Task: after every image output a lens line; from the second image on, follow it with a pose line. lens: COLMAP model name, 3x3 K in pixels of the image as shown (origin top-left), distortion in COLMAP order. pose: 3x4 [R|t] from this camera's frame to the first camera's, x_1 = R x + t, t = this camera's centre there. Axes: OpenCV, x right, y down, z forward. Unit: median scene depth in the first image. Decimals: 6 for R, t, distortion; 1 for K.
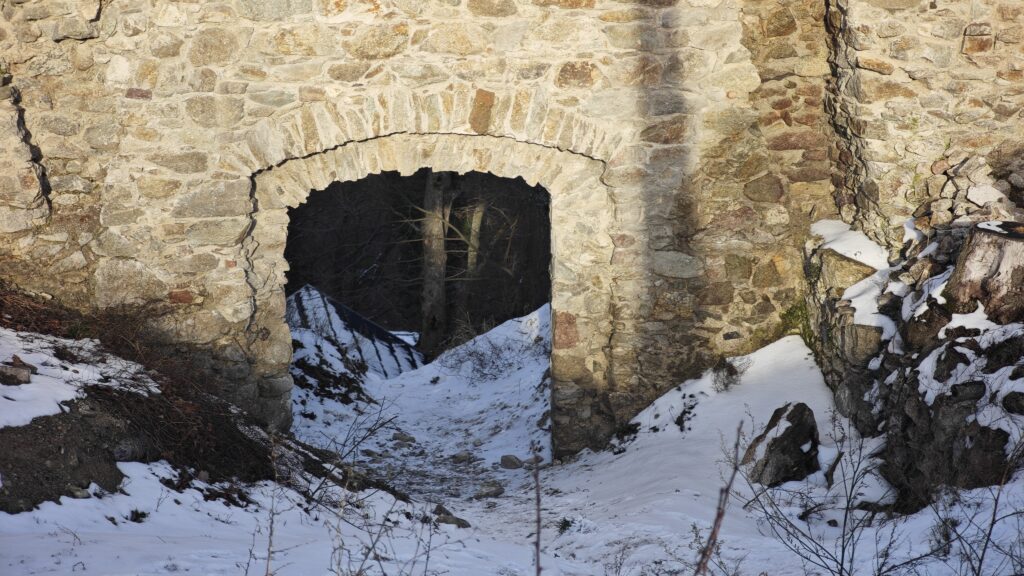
lens RADIAL K [[2259.1, 0, 512.0], [0, 2259.1, 288.1], [0, 0, 1]] dist [0.065601, 0.000000]
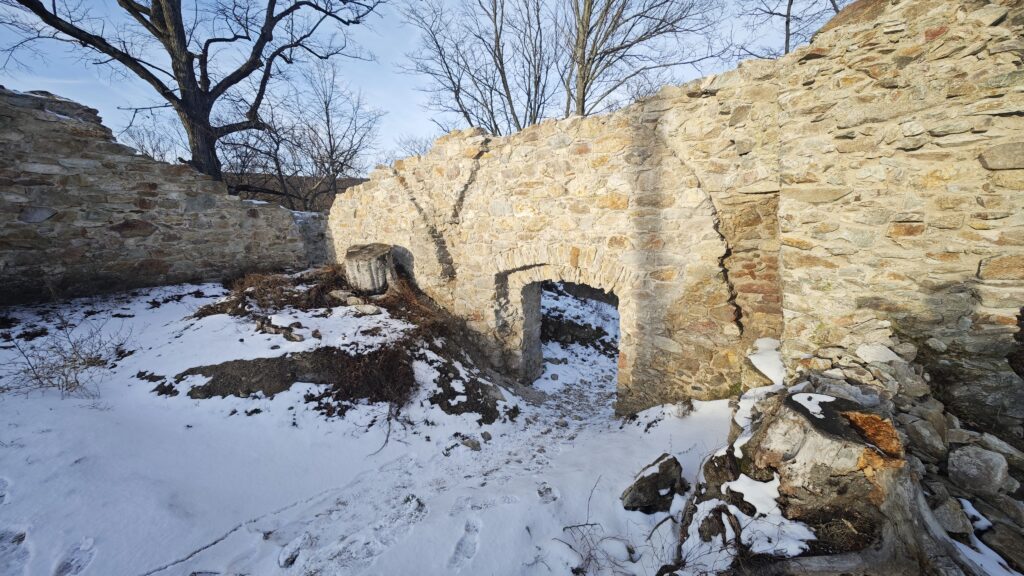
lens RADIAL K [[361.3, 0, 511.9], [0, 361.3, 287.8], [0, 0, 1]] dist [-0.000089, 0.000342]
pose [[0.690206, 0.126090, -0.712543, 0.201354], [-0.126086, 0.990594, 0.053160, -0.059518], [0.712543, 0.053150, 0.699612, 0.710223]]
